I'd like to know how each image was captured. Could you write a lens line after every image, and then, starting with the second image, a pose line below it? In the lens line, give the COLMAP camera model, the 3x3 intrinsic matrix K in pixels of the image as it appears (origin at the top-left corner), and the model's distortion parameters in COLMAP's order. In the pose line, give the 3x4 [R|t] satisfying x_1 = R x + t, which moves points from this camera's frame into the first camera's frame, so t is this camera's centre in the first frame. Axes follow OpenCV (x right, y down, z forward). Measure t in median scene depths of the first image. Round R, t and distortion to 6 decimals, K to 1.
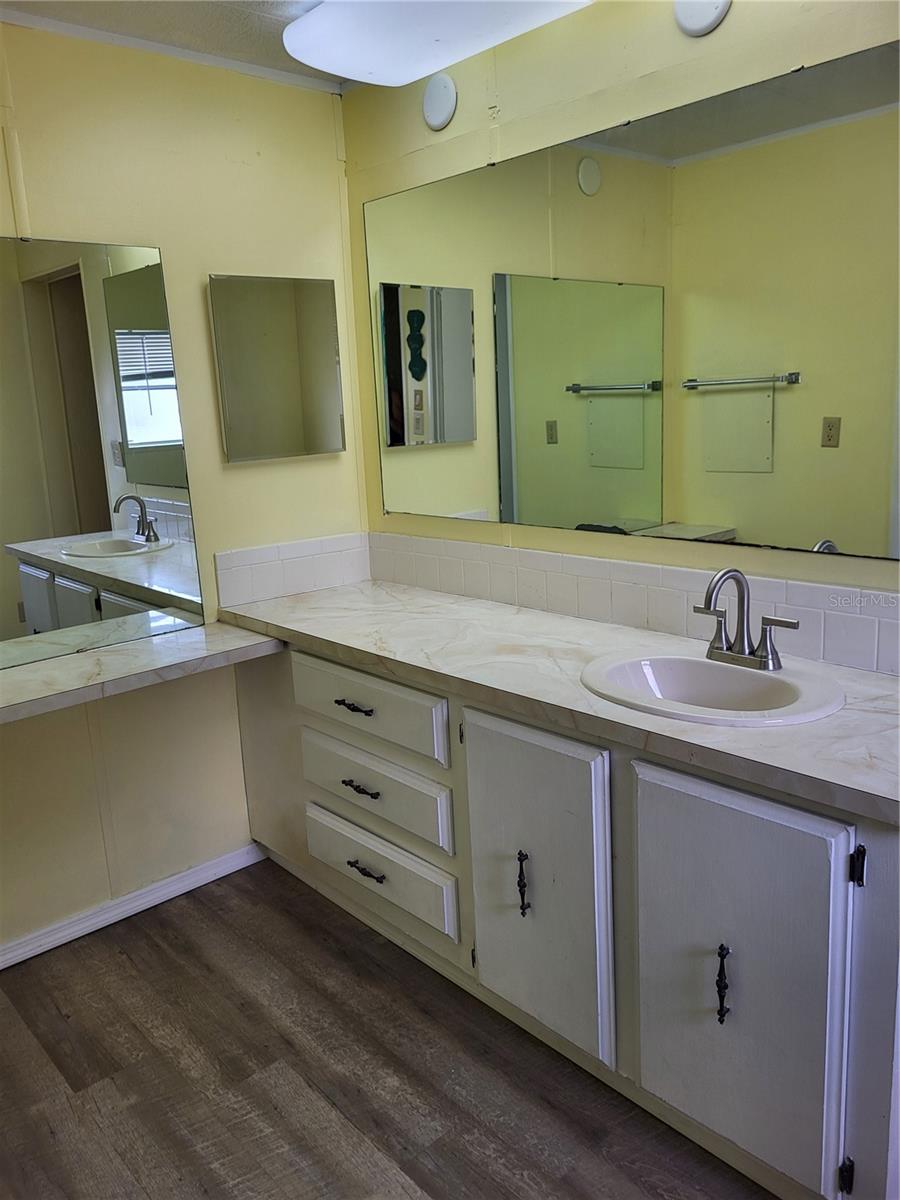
lens RADIAL K [[889.4, 0, 450.0], [0, 889.4, 600.0], [0, 0, 1]] dist [0.063280, -0.066652]
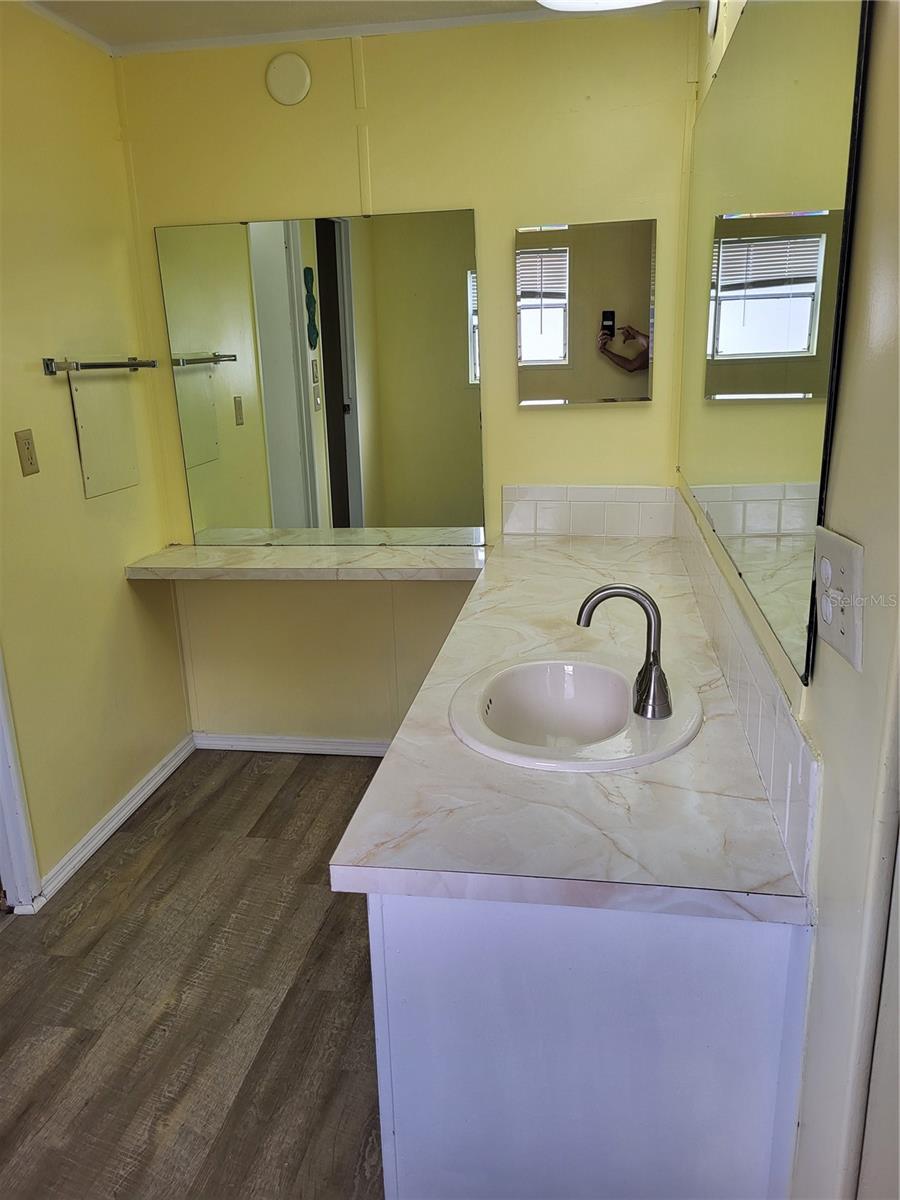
lens RADIAL K [[928.6, 0, 460.5], [0, 928.6, 622.2], [0, 0, 1]] dist [0.104414, -0.070106]
pose [[0.607205, 0.253521, -0.753014, 0.817882], [-0.155170, 0.967317, 0.200548, -0.140810], [0.779246, -0.004928, 0.626698, 0.312632]]
